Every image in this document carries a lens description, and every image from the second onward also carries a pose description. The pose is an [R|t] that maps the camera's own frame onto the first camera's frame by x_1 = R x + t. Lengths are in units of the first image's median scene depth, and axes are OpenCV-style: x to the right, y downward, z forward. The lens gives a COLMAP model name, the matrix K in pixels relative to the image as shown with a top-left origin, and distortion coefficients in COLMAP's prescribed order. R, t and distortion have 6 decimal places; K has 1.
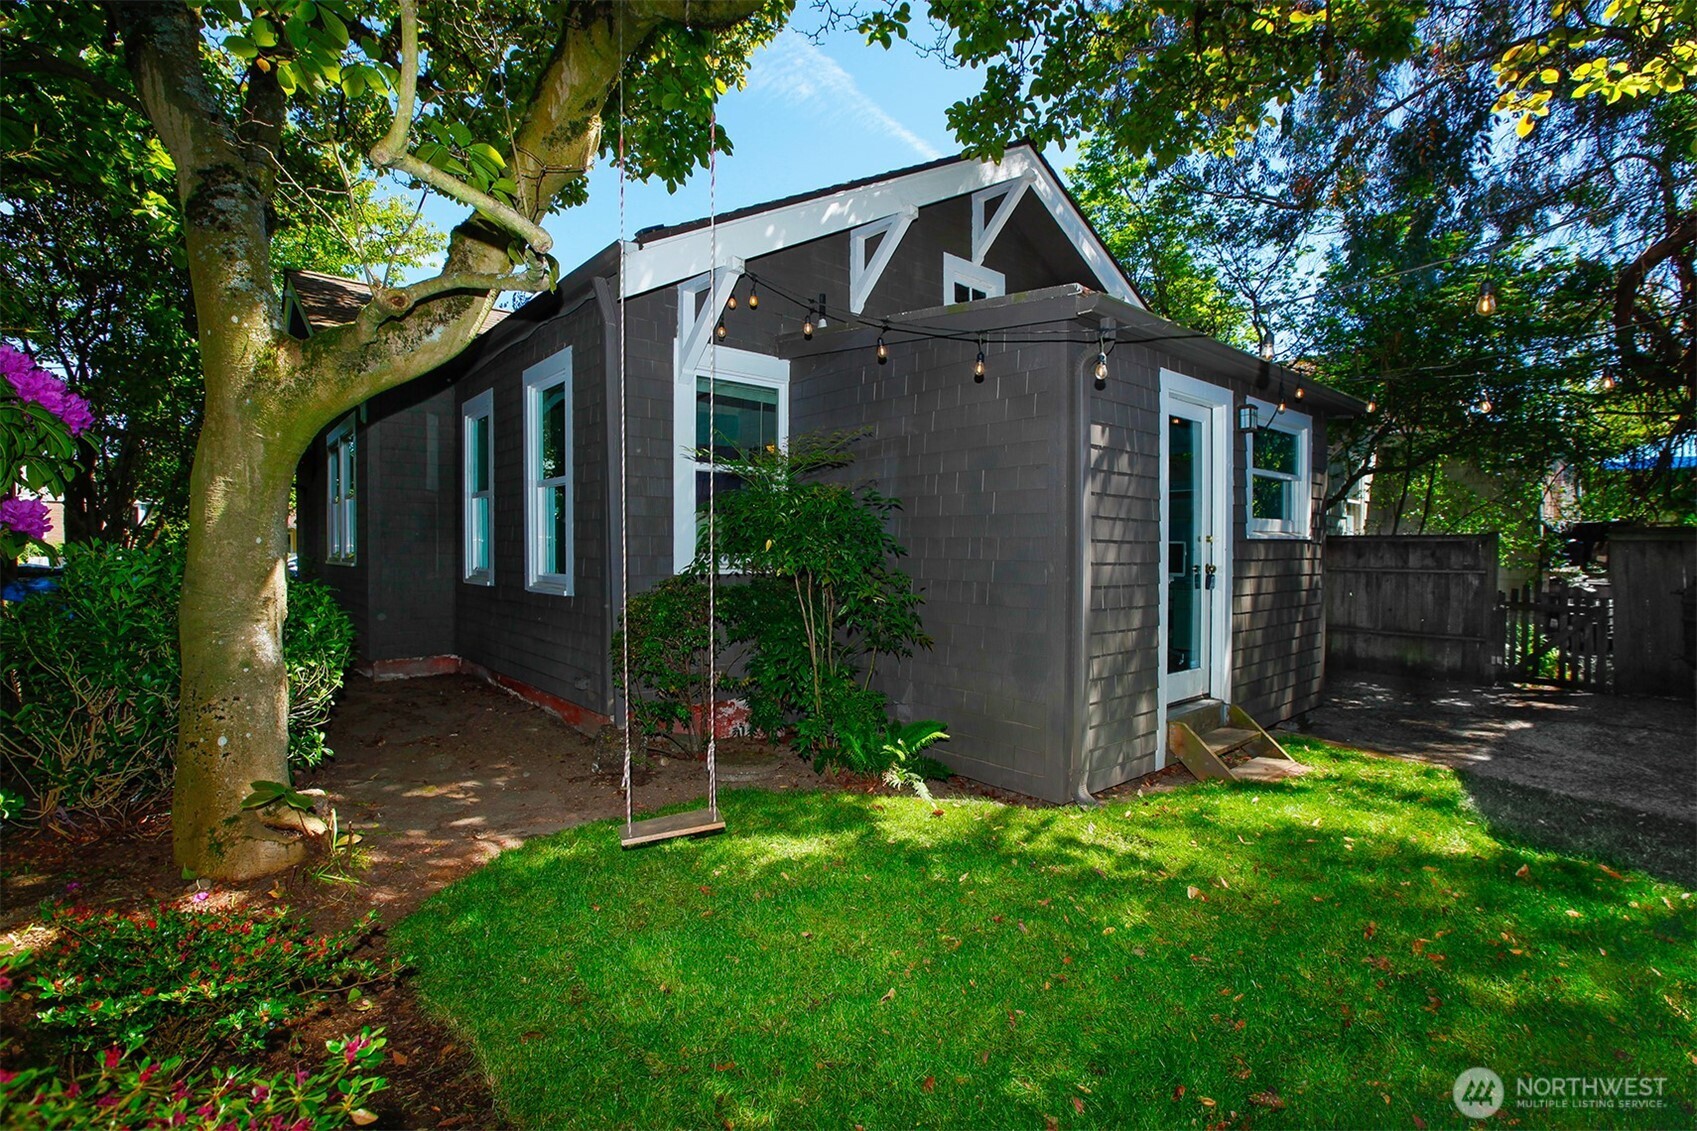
lens RADIAL K [[790.2, 0, 862.7], [0, 790.2, 569.4], [0, 0, 1]] dist [-0.004906, 0.001175]
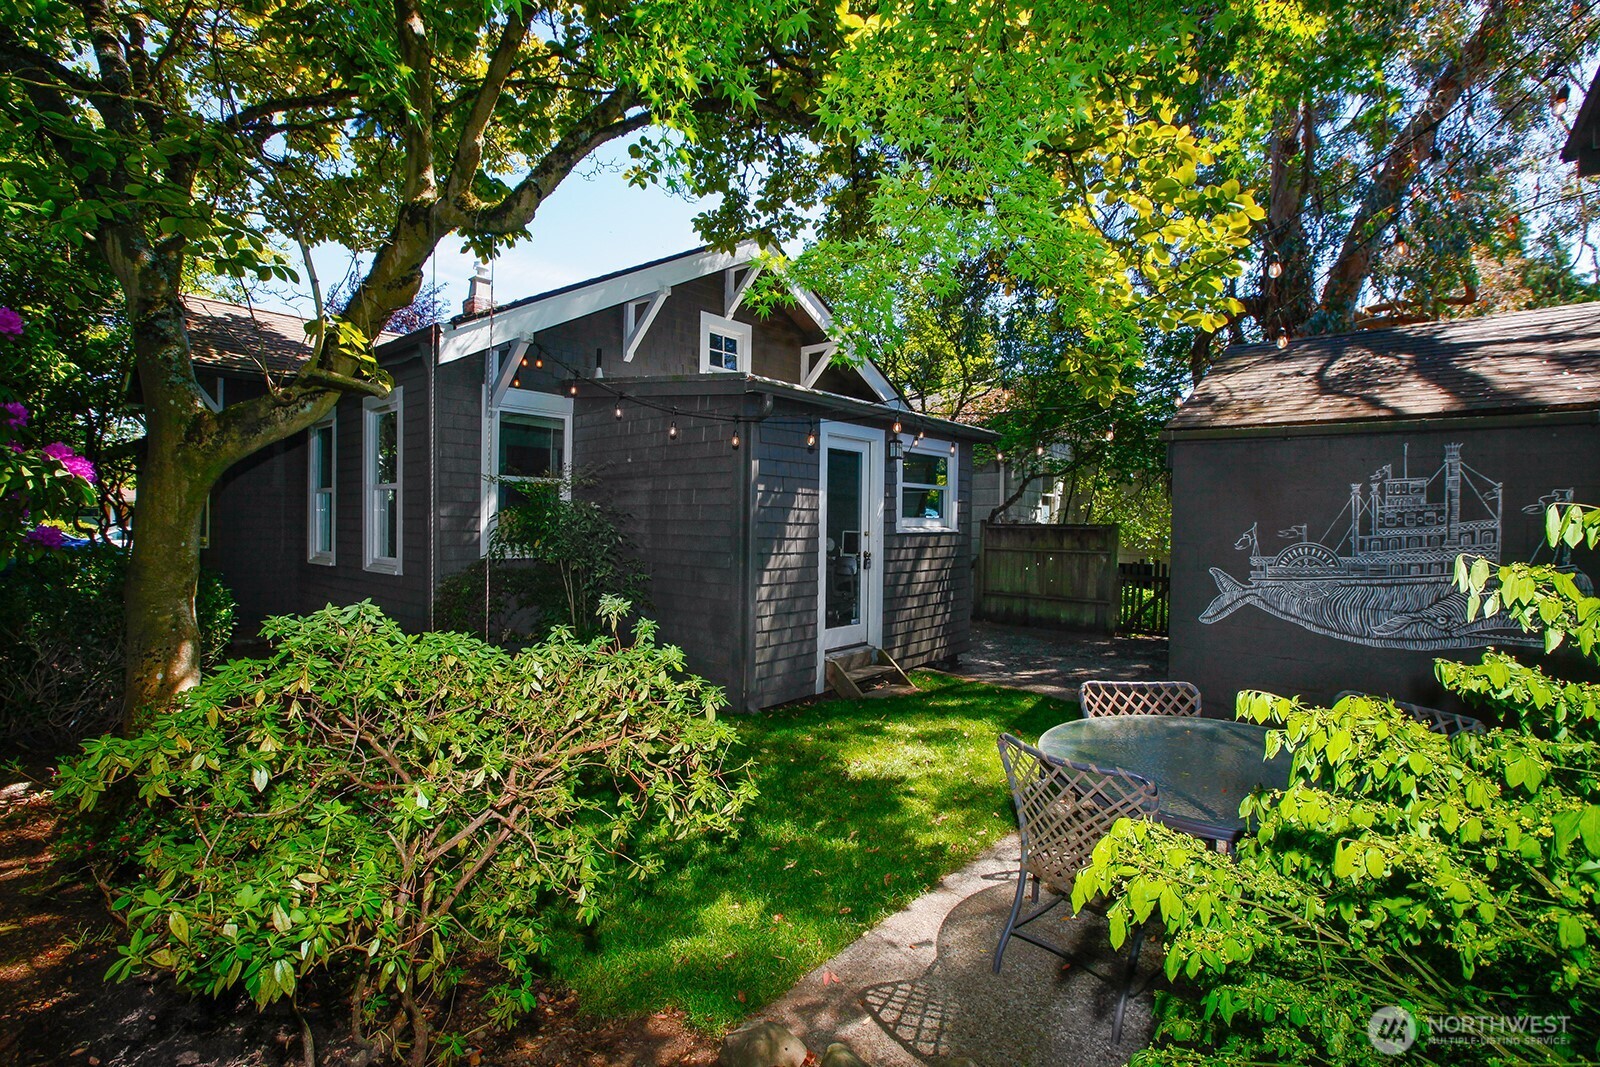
lens RADIAL K [[745.0, 0, 784.9], [0, 745.0, 522.8], [0, 0, 1]] dist [-0.004906, 0.001175]
pose [[0.992863, 0.003344, 0.119214, 0.112045], [-0.000318, 0.999678, -0.025390, -0.020168], [-0.119261, 0.025171, 0.992544, -0.289351]]
